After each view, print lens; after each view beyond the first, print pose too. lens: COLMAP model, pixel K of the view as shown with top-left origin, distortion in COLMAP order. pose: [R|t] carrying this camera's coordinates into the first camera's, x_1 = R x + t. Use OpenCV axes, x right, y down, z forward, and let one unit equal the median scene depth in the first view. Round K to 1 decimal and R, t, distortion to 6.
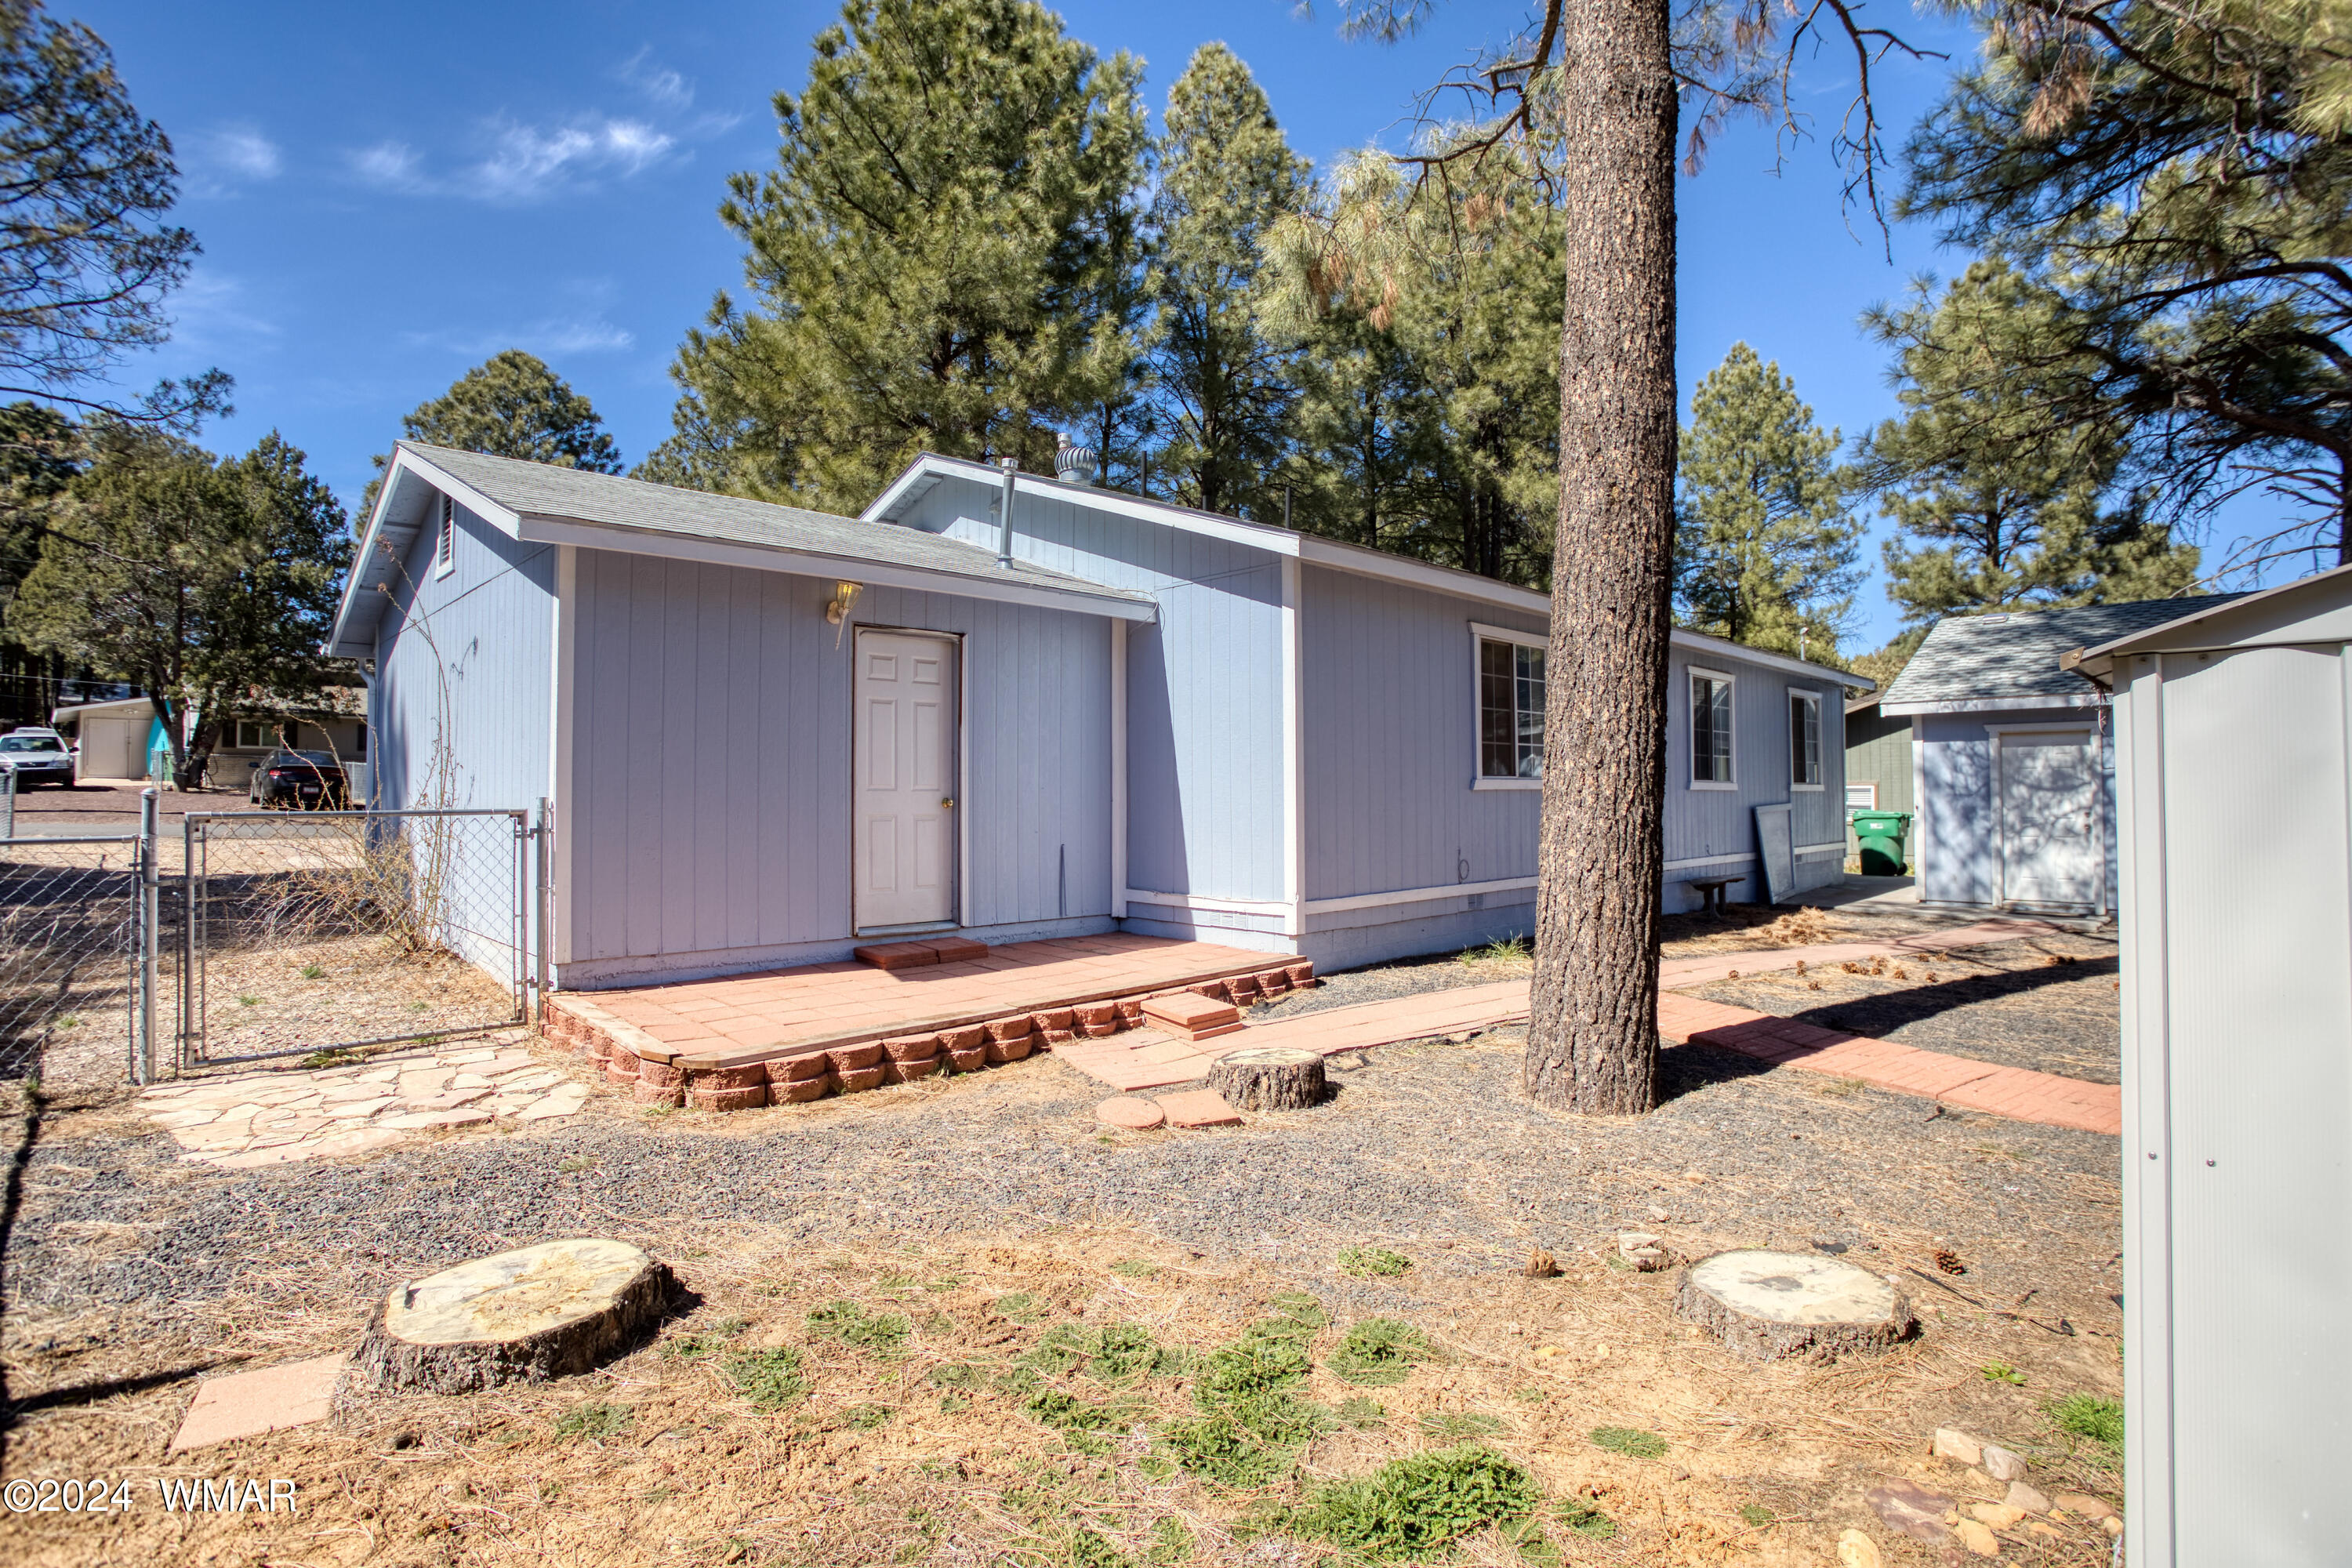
lens RADIAL K [[1163.1, 0, 1176.0], [0, 1163.1, 784.0], [0, 0, 1]] dist [-0.056090, 0.000461]
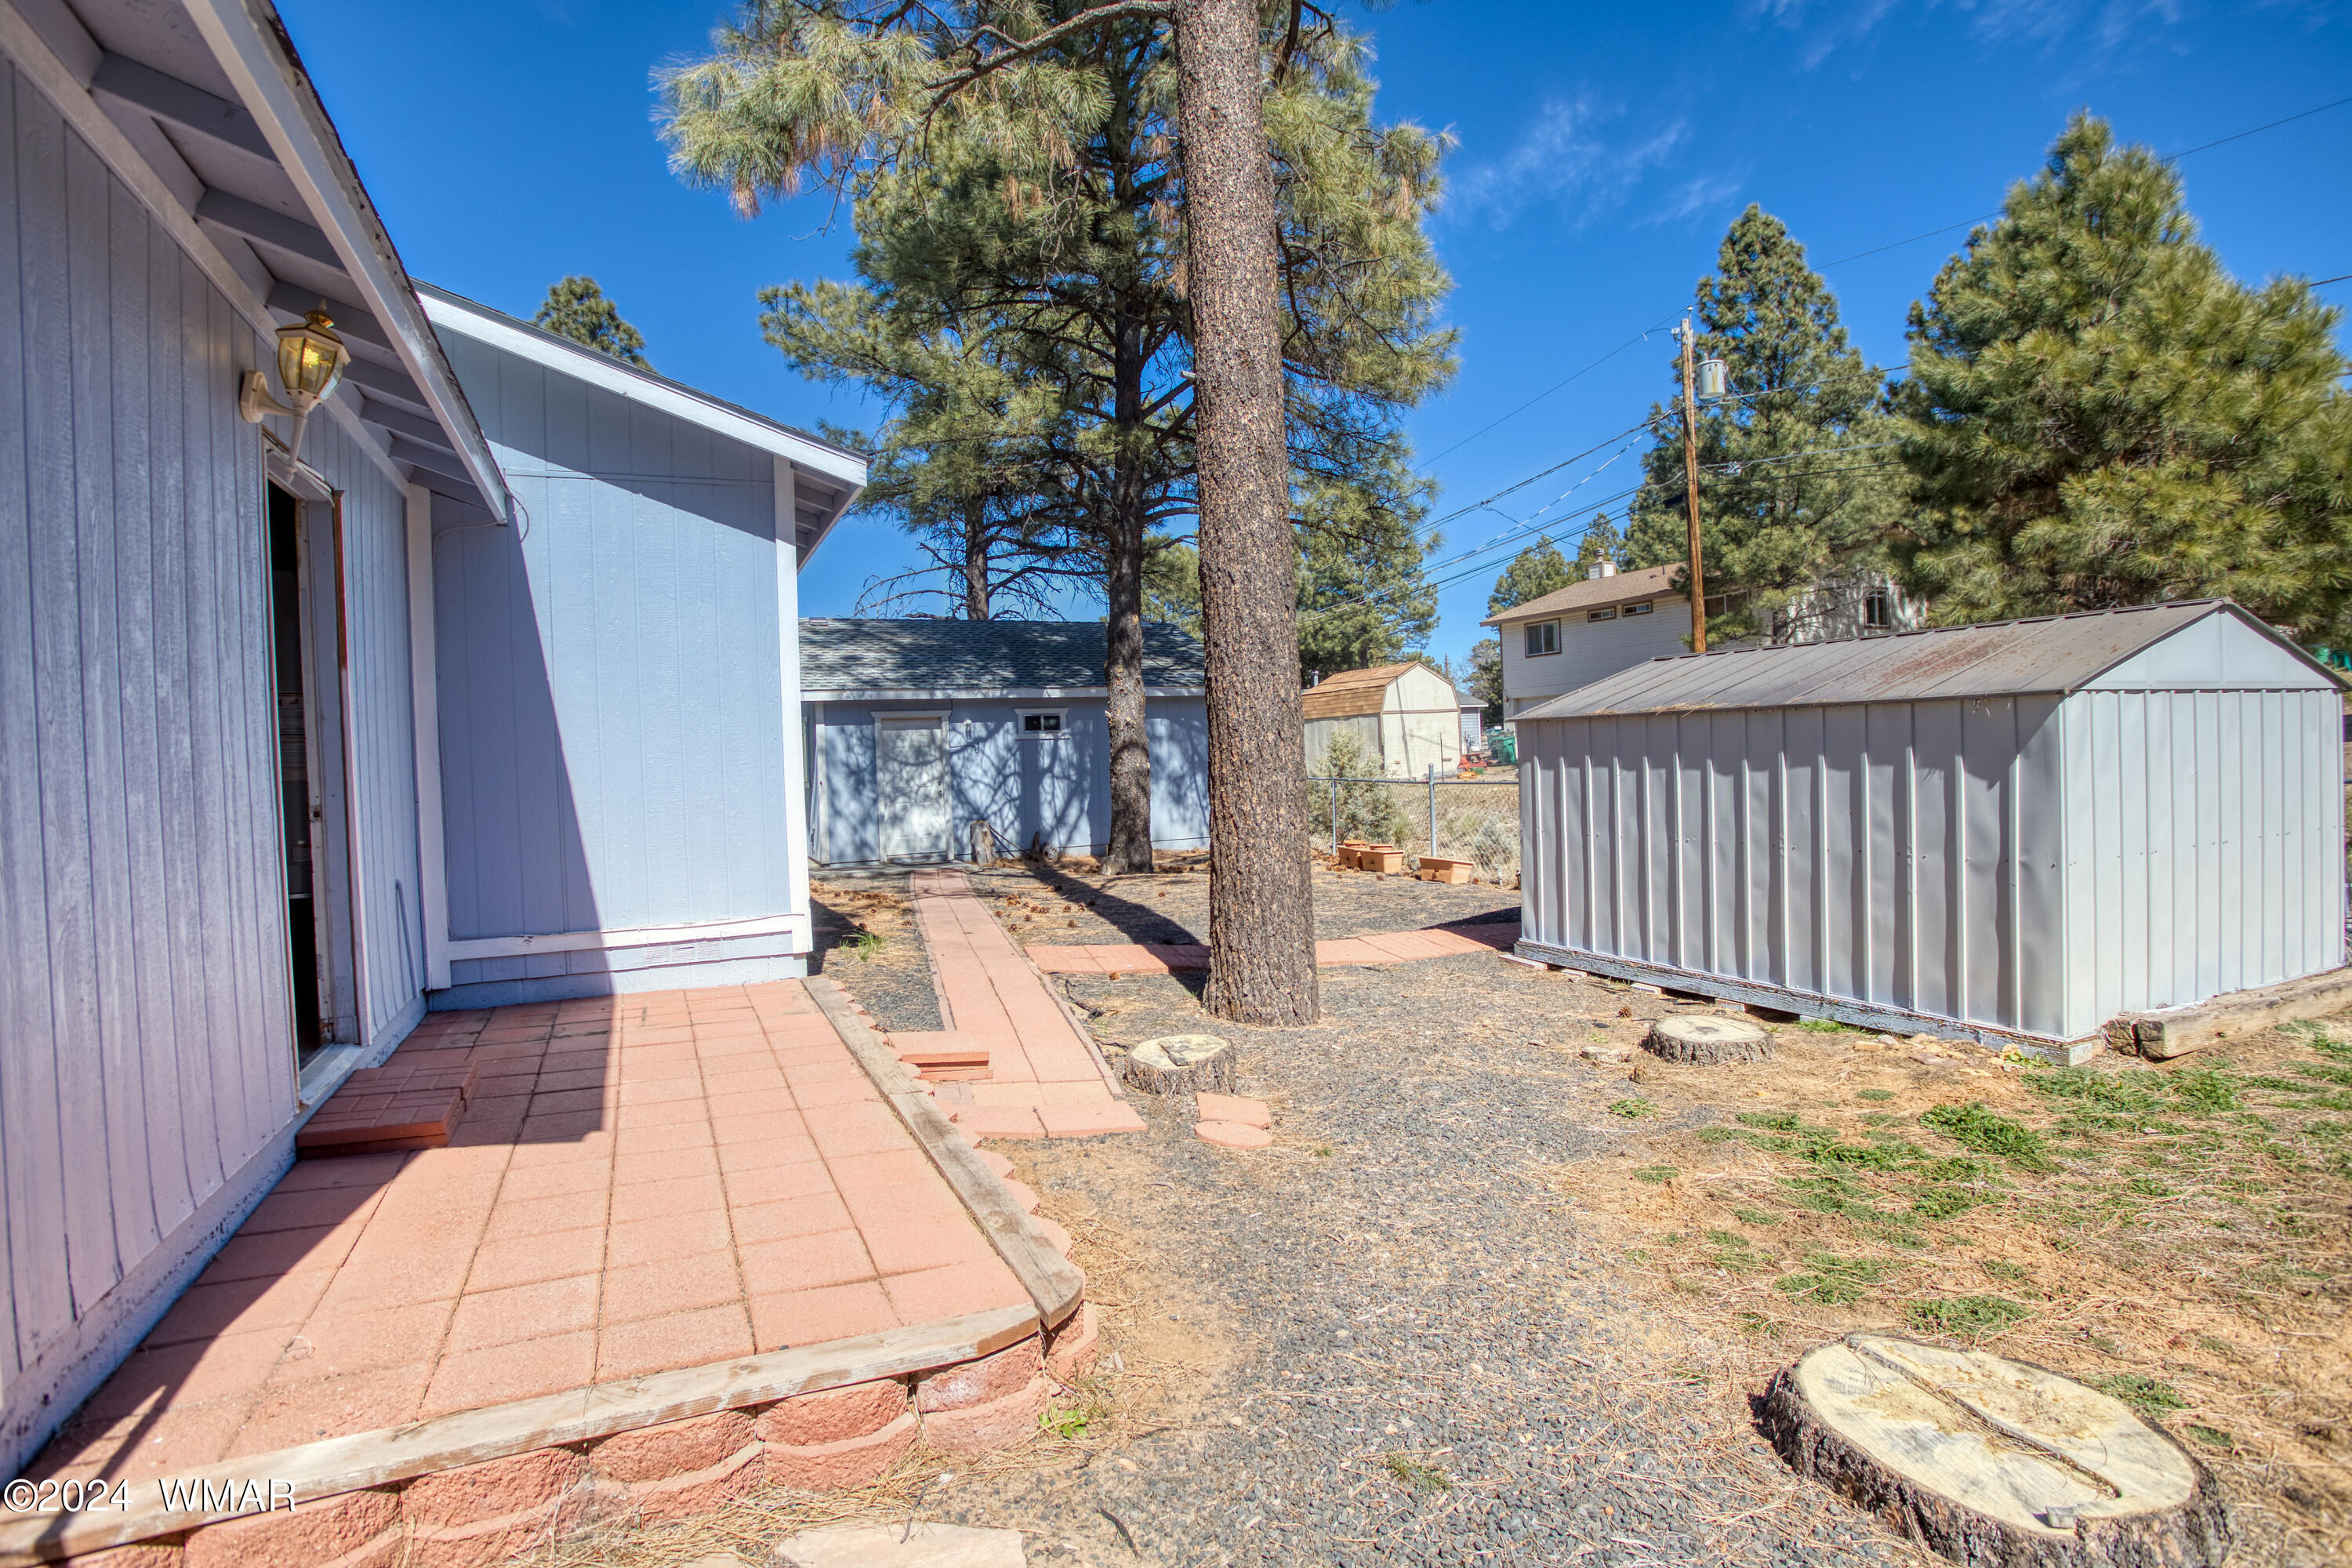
lens RADIAL K [[1163.1, 0, 1176.0], [0, 1163.1, 784.0], [0, 0, 1]] dist [-0.056090, 0.000461]
pose [[0.309215, -0.032410, 0.950440, -0.361962], [0.025594, 0.999341, 0.025751, 0.000765], [-0.950648, 0.016363, 0.309840, 0.324926]]
